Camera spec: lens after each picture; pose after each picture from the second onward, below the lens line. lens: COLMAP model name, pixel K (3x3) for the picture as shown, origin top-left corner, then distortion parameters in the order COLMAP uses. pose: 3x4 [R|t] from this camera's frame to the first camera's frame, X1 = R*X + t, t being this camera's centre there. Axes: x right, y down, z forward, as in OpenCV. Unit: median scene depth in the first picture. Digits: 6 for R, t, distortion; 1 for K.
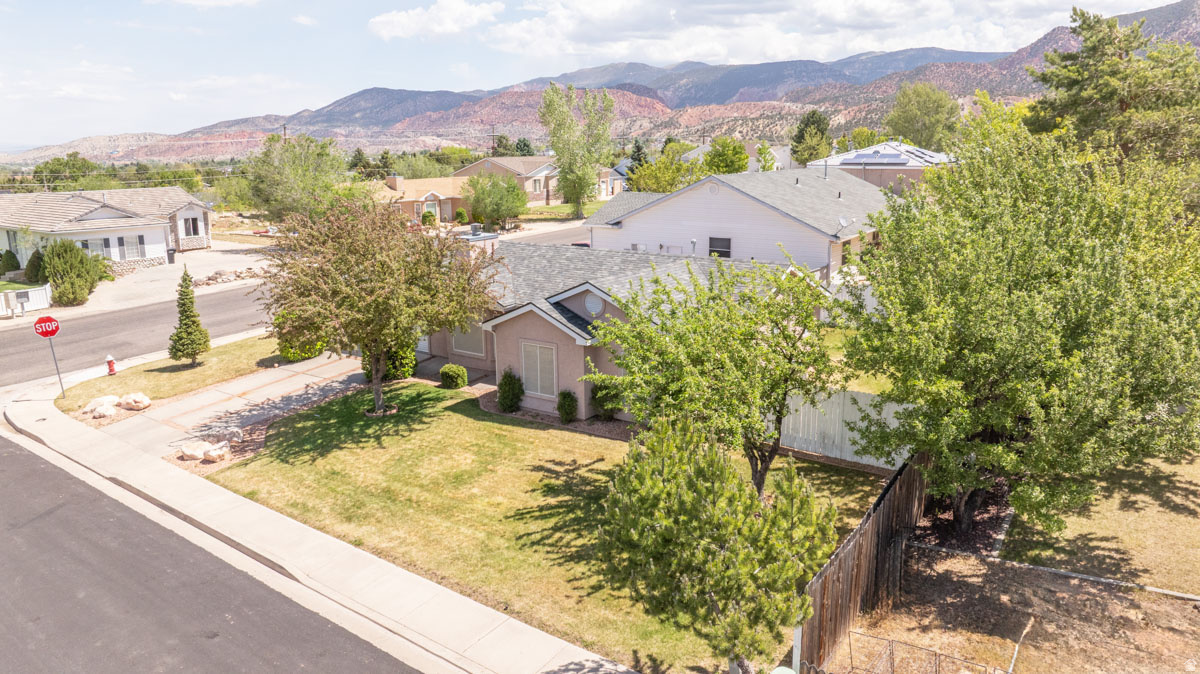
lens RADIAL K [[845.2, 0, 597.1], [0, 845.2, 337.8], [0, 0, 1]] dist [-0.017233, 0.012910]
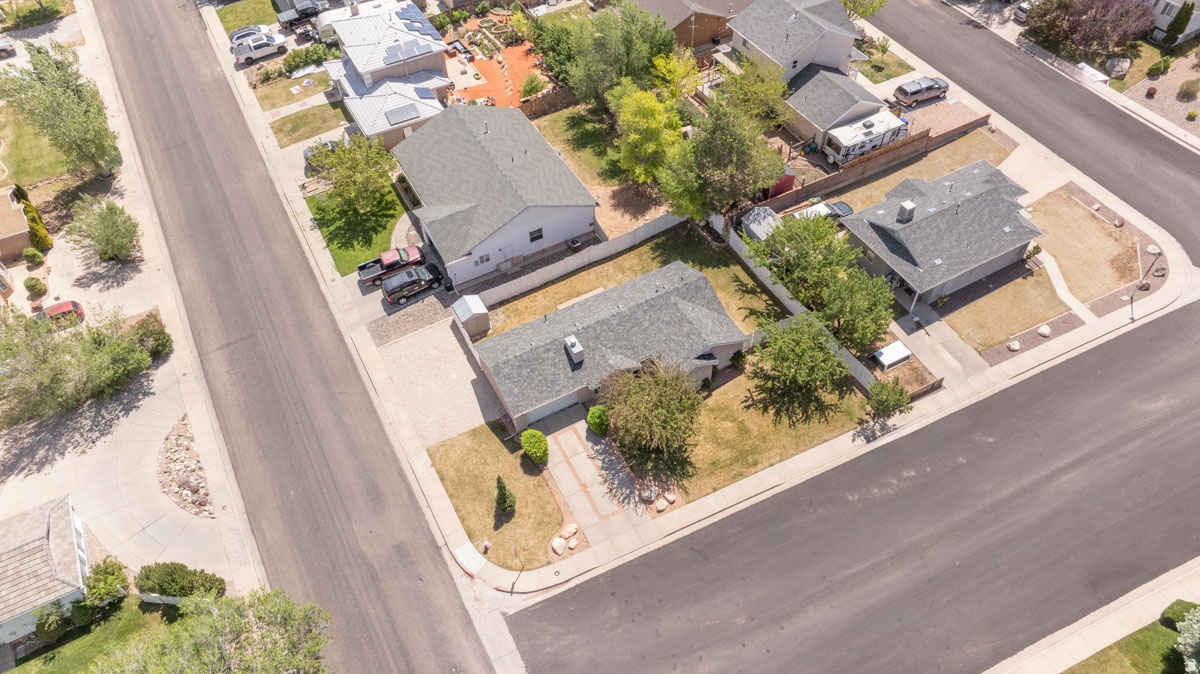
lens RADIAL K [[845.2, 0, 596.8], [0, 845.2, 325.8], [0, 0, 1]] dist [-0.017233, 0.012910]
pose [[0.436899, -0.679796, 0.589065, -1.645037], [0.223064, 0.716297, 0.661182, -1.892457], [-0.871414, -0.157470, 0.464587, 0.110960]]
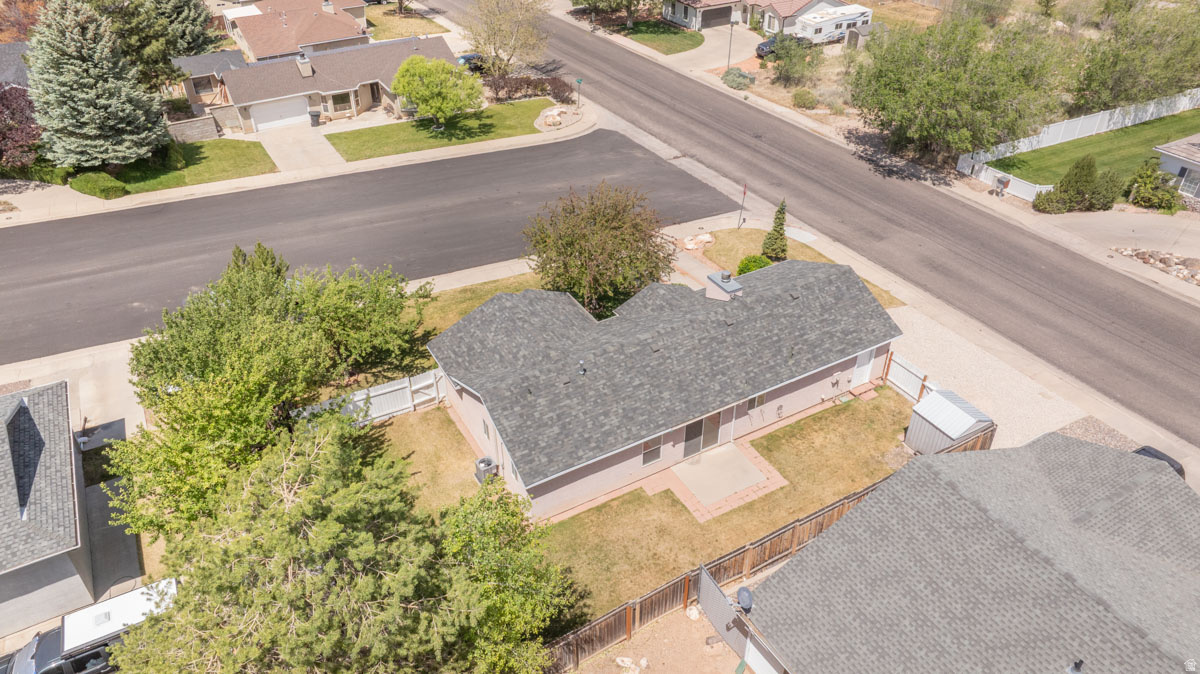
lens RADIAL K [[845.2, 0, 606.1], [0, 845.2, 333.0], [0, 0, 1]] dist [-0.017233, 0.012910]
pose [[-0.409153, 0.529455, -0.743150, 1.107989], [-0.193078, 0.745763, 0.637619, -1.045813], [0.891804, 0.404369, -0.202906, 1.521165]]
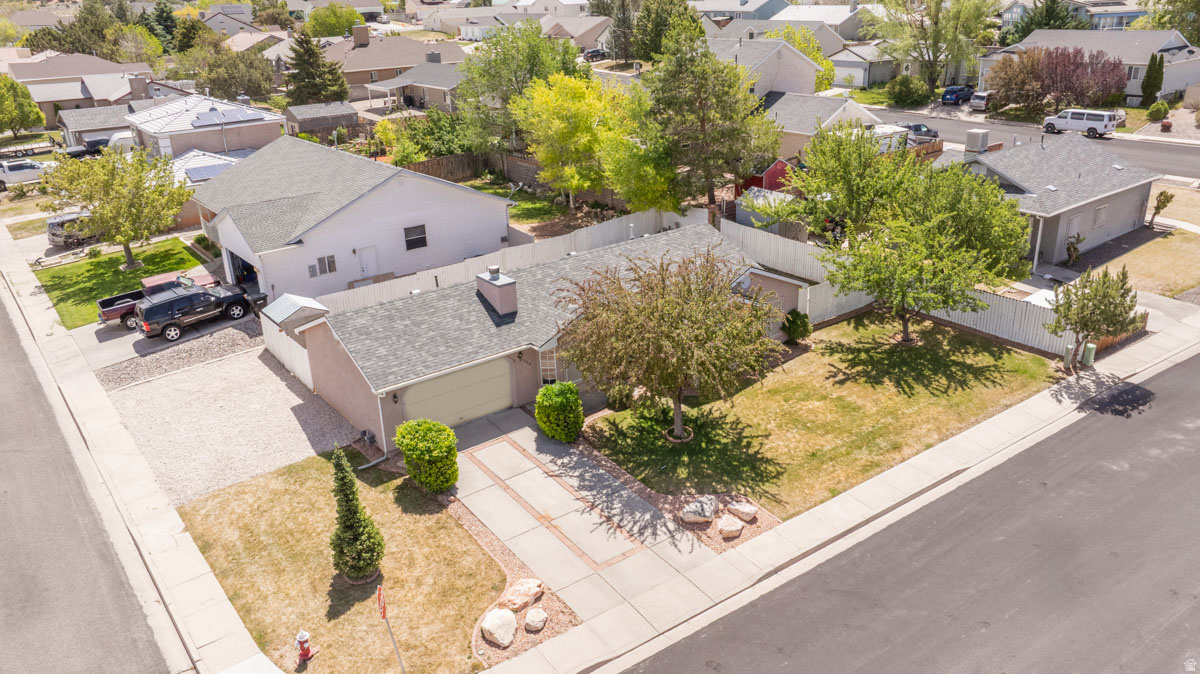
lens RADIAL K [[887.9, 0, 607.1], [0, 887.9, 334.5], [0, 0, 1]] dist [-0.030508, 0.001893]
pose [[0.278414, -0.352354, 0.893494, -1.421365], [0.242301, 0.925954, 0.289654, -0.442352], [-0.929395, 0.135851, 0.343175, 0.732908]]
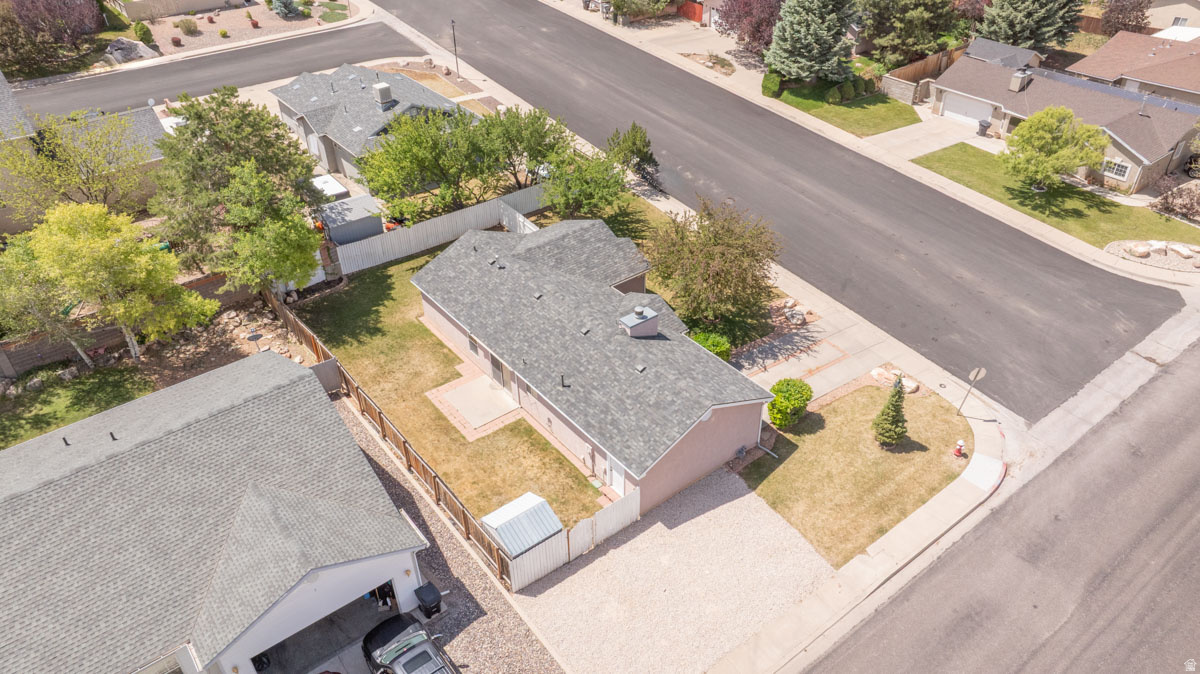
lens RADIAL K [[845.2, 0, 609.0], [0, 845.2, 340.5], [0, 0, 1]] dist [-0.017233, 0.012910]
pose [[-0.961653, -0.145291, 0.232624, -0.513006], [0.078905, 0.665745, 0.741995, -1.302519], [-0.262673, 0.731897, -0.628752, 2.394546]]
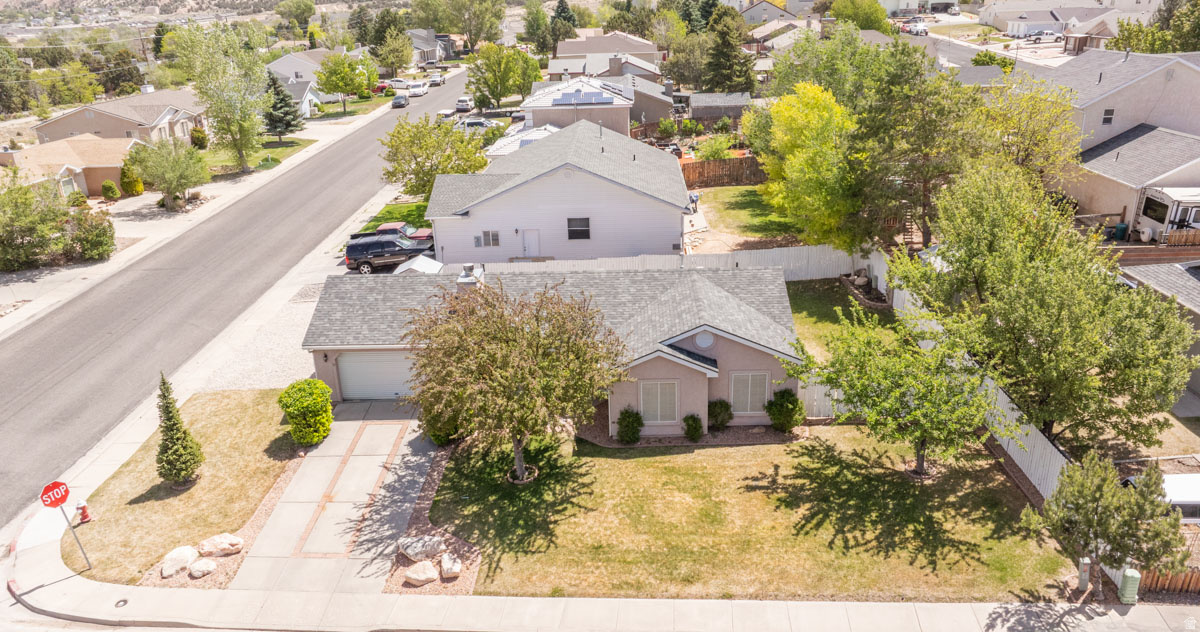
lens RADIAL K [[874.3, 0, 603.1], [0, 874.3, 322.6], [0, 0, 1]] dist [-0.029304, 0.011330]
pose [[0.831489, -0.212056, 0.513477, -0.763907], [0.147208, 0.975344, 0.164419, -0.291709], [-0.535683, -0.061125, 0.842204, 0.037237]]
